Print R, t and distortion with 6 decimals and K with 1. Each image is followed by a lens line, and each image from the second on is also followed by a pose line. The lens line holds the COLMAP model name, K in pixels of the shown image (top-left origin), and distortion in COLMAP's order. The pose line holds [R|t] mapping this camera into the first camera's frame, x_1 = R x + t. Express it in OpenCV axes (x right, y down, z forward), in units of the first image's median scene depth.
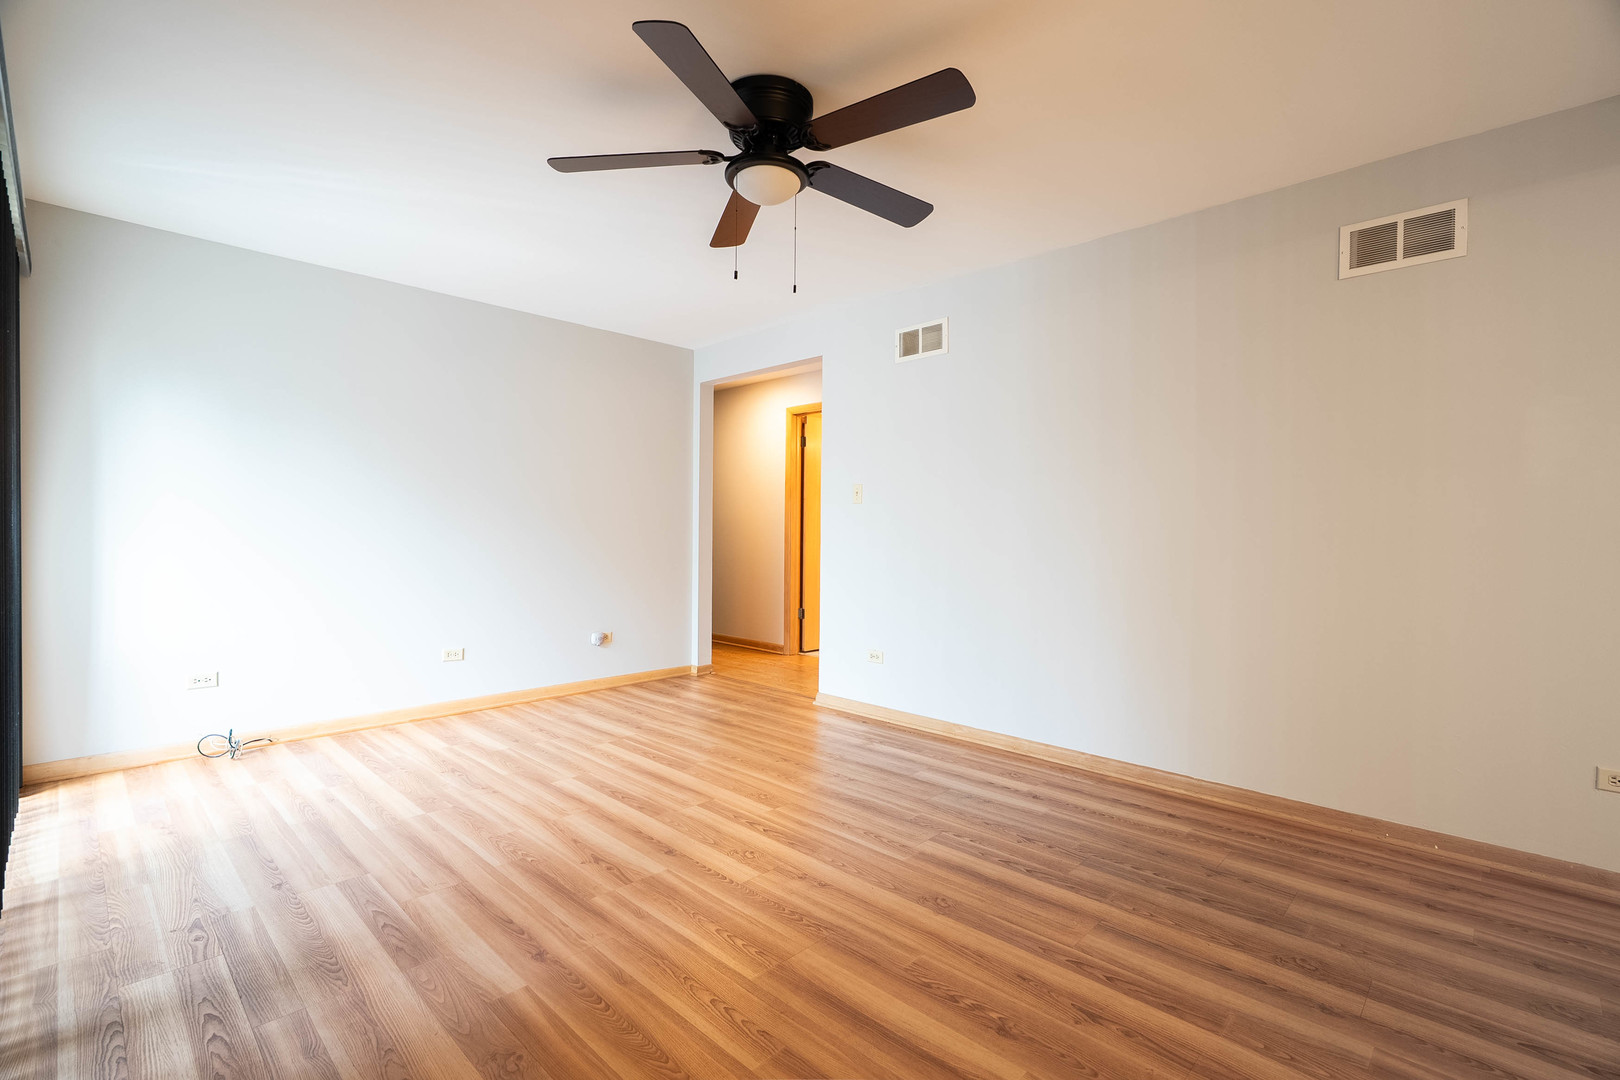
lens RADIAL K [[740.0, 0, 809.6], [0, 740.0, 534.9], [0, 0, 1]] dist [0.001959, 0.000783]
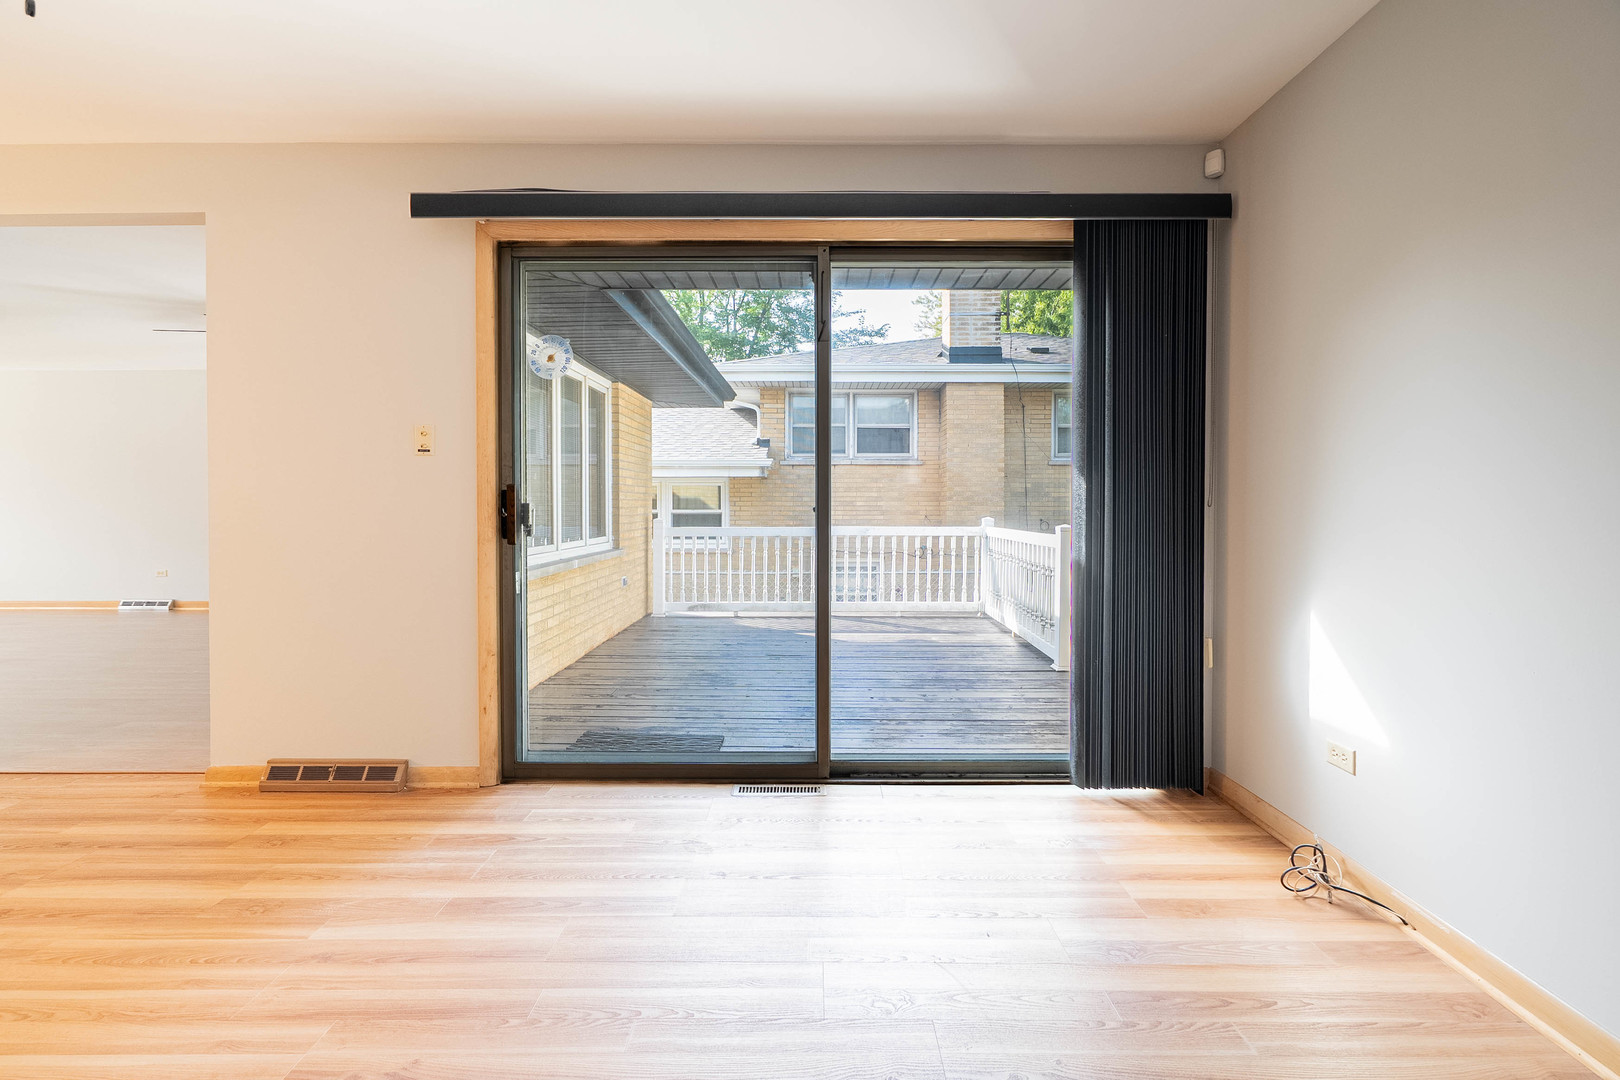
lens RADIAL K [[740.0, 0, 808.7], [0, 740.0, 530.2], [0, 0, 1]] dist [0.001959, 0.000783]
pose [[-0.716106, 0.005665, -0.697969, -0.136680], [-0.010161, 0.999776, 0.018540, 0.005714], [0.697918, 0.020368, -0.715888, 1.878429]]
